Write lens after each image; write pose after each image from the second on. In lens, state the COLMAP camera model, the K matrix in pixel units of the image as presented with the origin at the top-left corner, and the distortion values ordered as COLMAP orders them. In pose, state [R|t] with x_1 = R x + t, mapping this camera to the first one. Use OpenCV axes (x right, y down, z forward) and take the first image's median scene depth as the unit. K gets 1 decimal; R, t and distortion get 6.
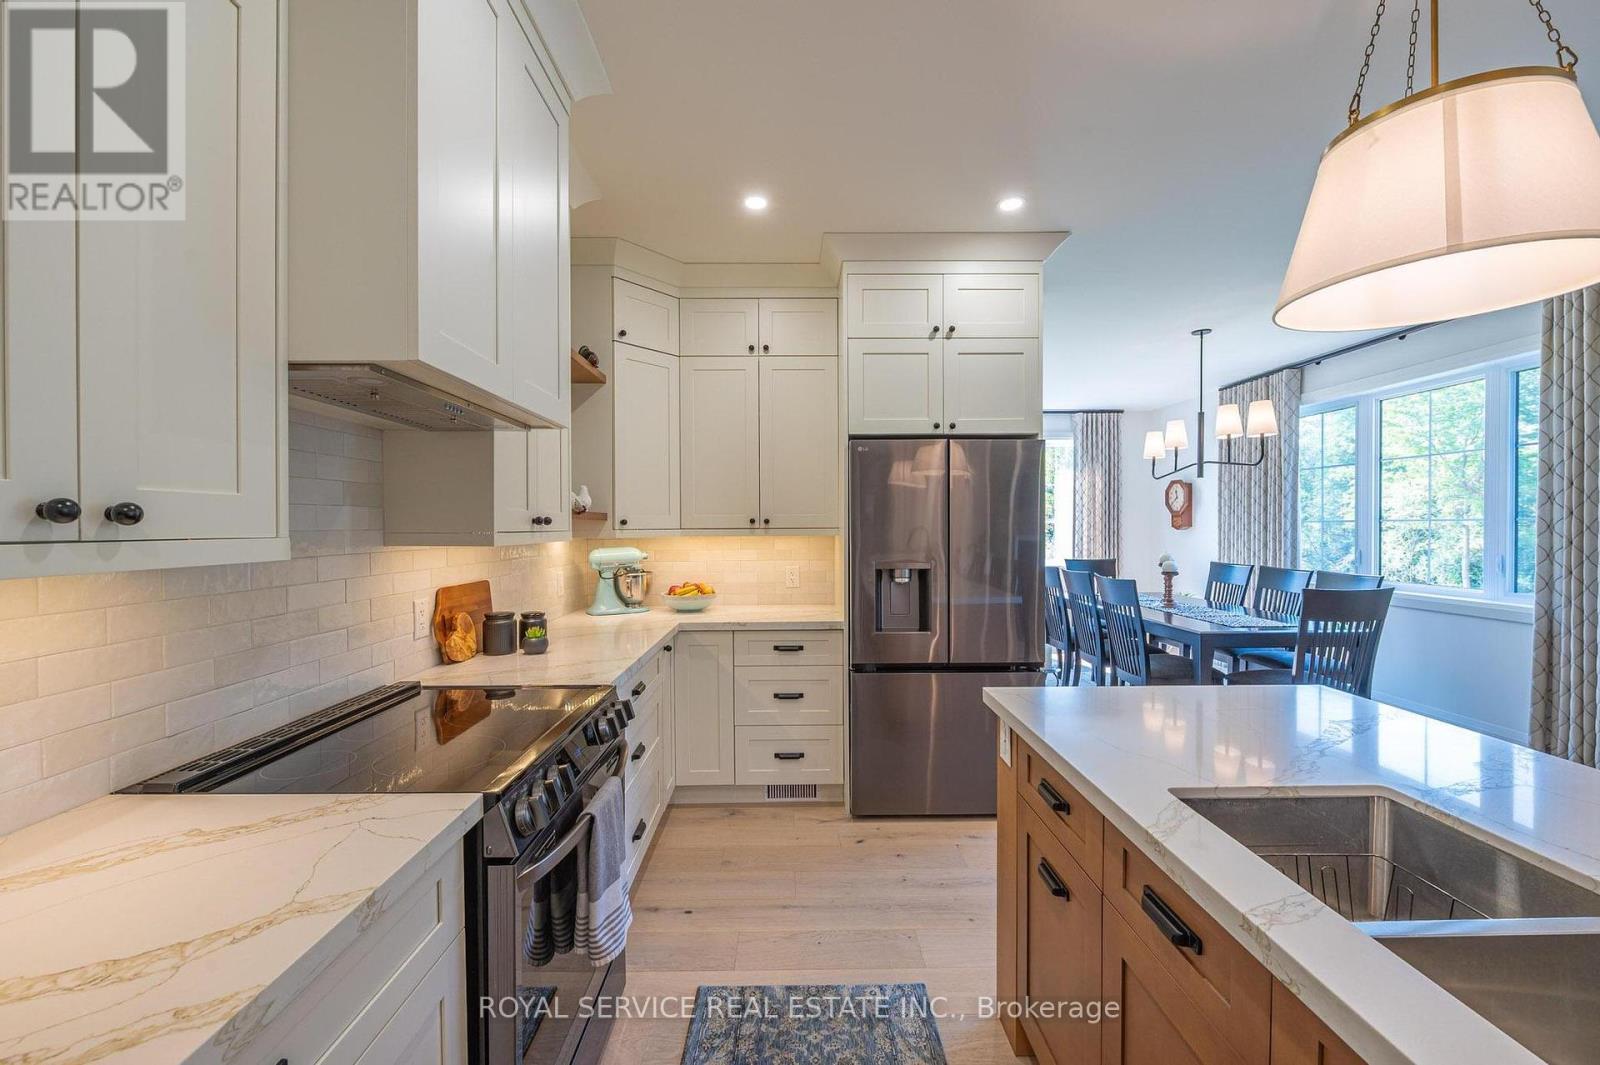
lens RADIAL K [[638.8, 0, 798.7], [0, 638.8, 533.0], [0, 0, 1]] dist [-0.005244, -0.001617]
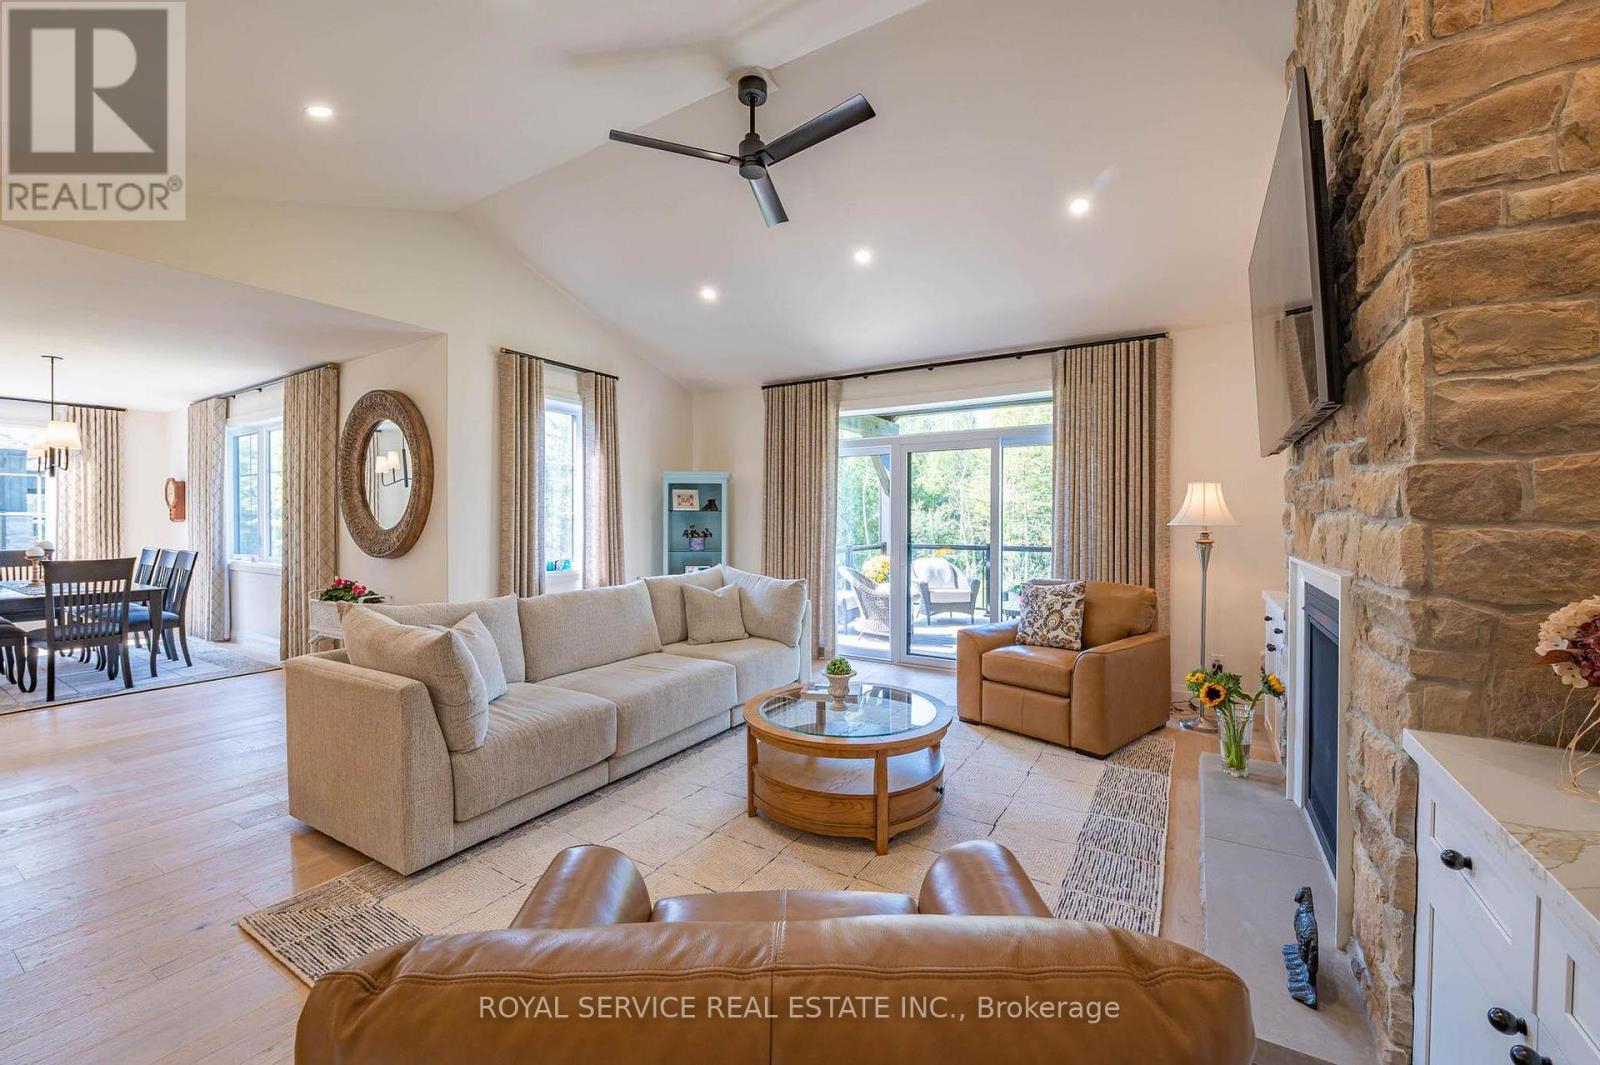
lens RADIAL K [[638.8, 0, 799.5], [0, 638.8, 526.4], [0, 0, 1]] dist [-0.005244, -0.001617]
pose [[0.530933, -0.001655, 0.847412, 0.307100], [0.006653, 0.999975, -0.002215, 0.016387], [-0.847387, 0.006814, 0.530931, -0.718232]]
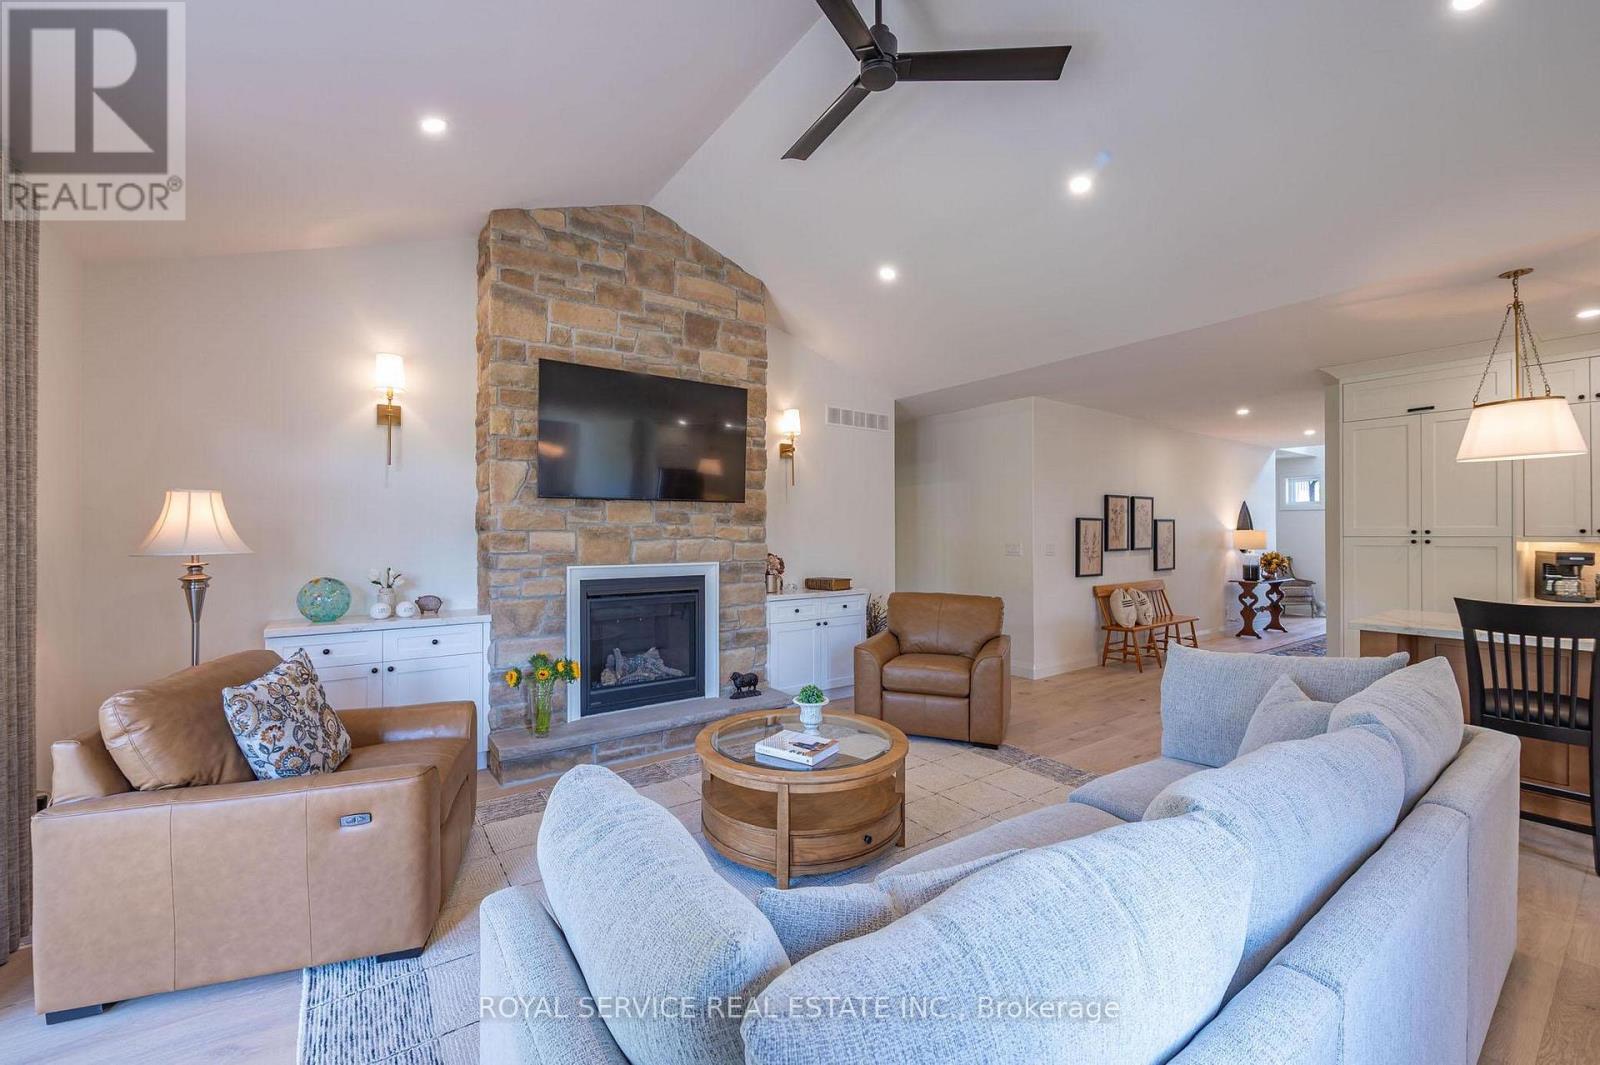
lens RADIAL K [[638.8, 0, 795.5], [0, 638.8, 531.4], [0, 0, 1]] dist [-0.005244, -0.001617]
pose [[-0.818304, 0.002791, -0.574779, 1.124016], [-0.000765, 0.999982, 0.005946, -0.006390], [0.574785, 0.005305, -0.818287, -0.007421]]
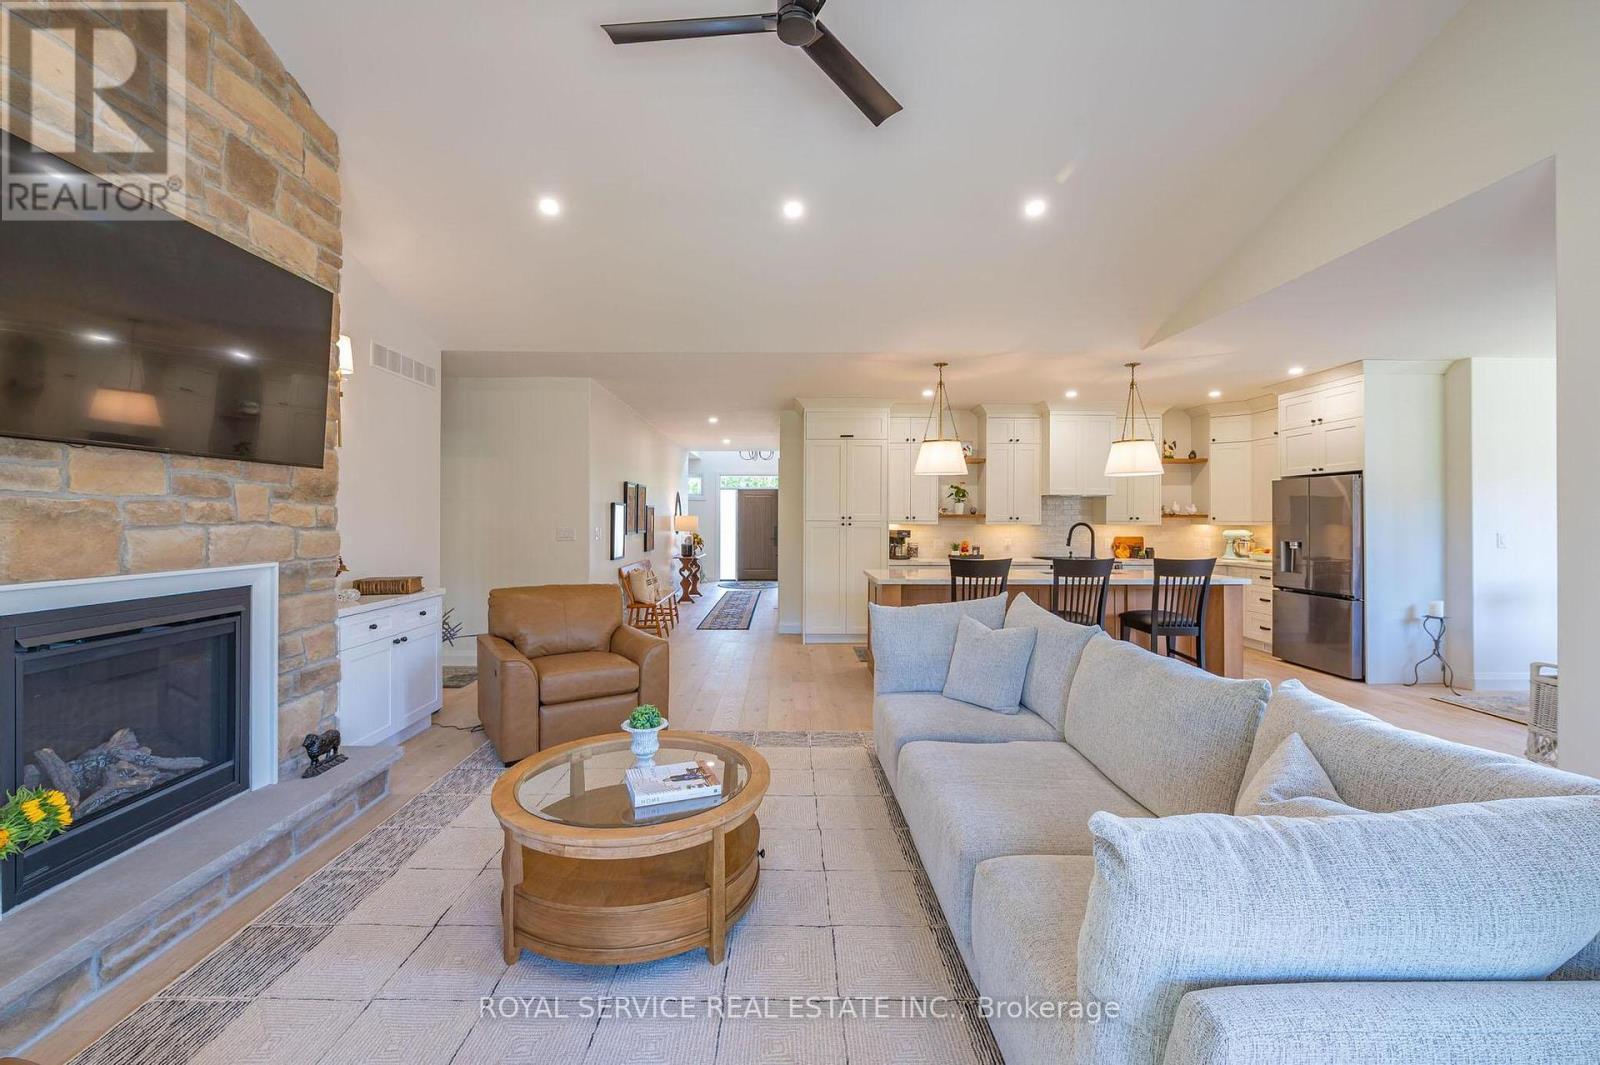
lens RADIAL K [[638.8, 0, 785.9], [0, 638.8, 517.0], [0, 0, 1]] dist [-0.005244, -0.001617]
pose [[-0.001505, 0.001982, -0.999997, 1.240191], [-0.012168, 0.999924, 0.002000, -0.003593], [0.999925, 0.012171, -0.001481, -0.352631]]
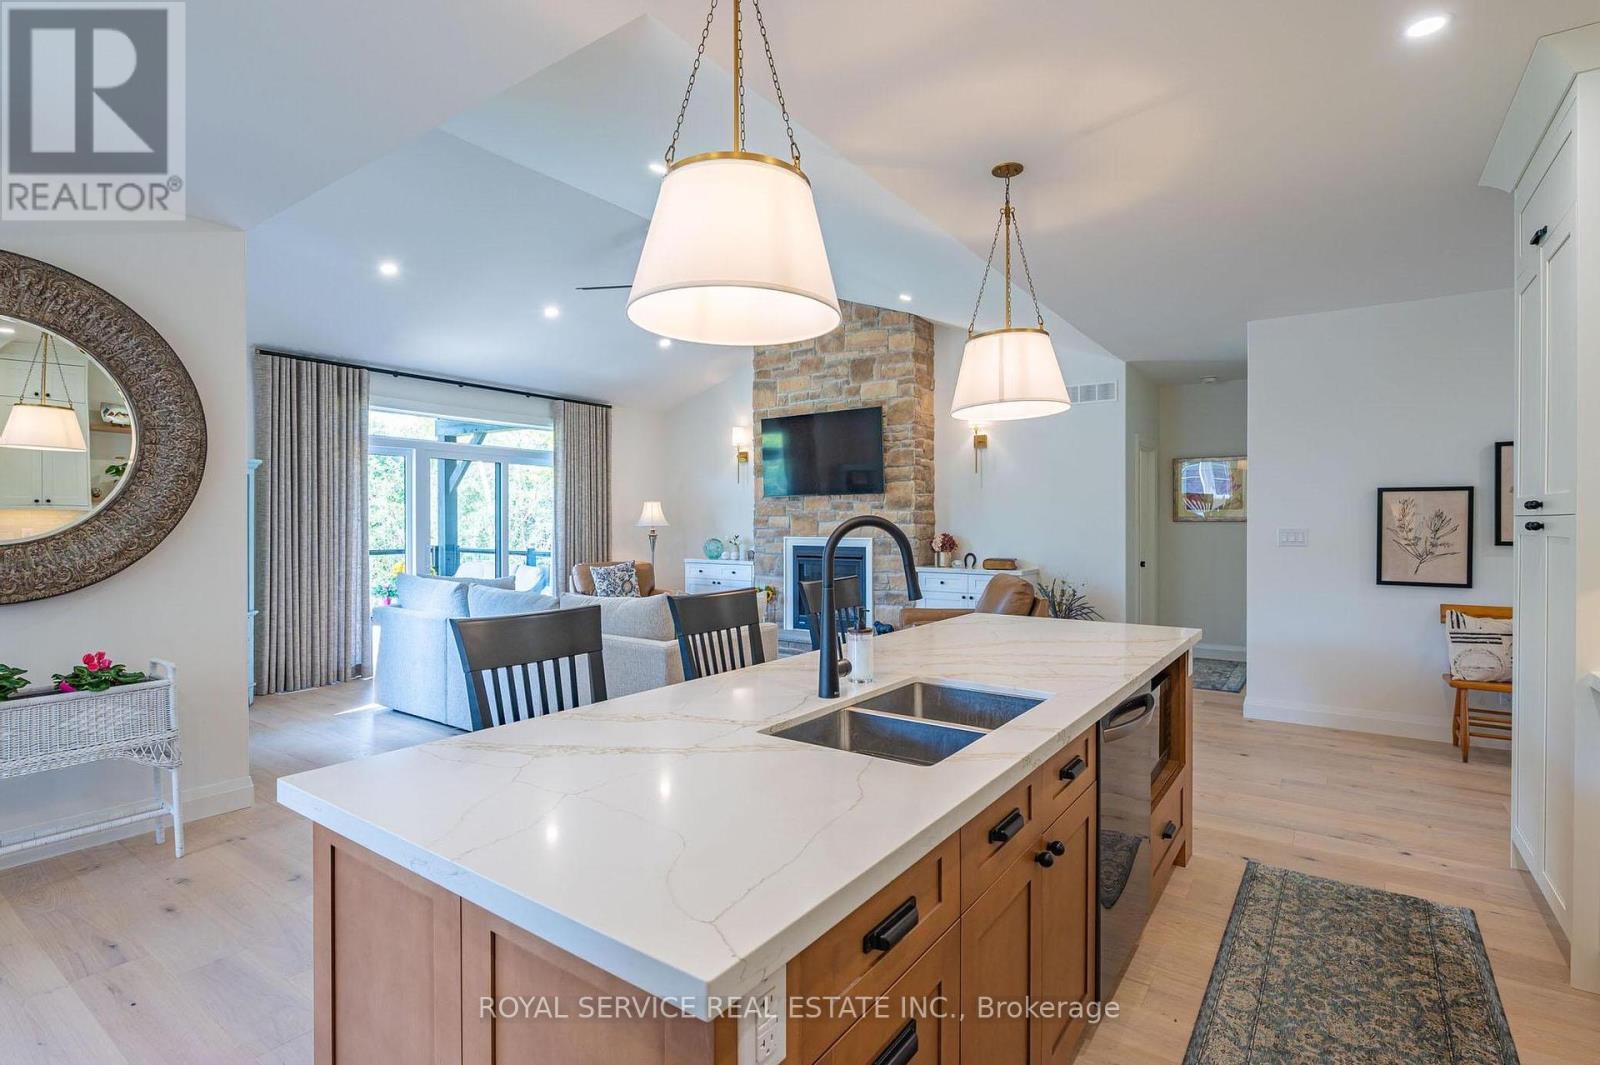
lens RADIAL K [[768.6, 0, 794.2], [0, 768.6, 530.1], [0, 0, 1]] dist [-0.004834, -0.000464]
pose [[-0.809354, -0.000501, 0.587321, 0.001000], [0.010540, 0.999826, 0.015378, 0.002920], [-0.587226, 0.018637, -0.809208, 0.445460]]
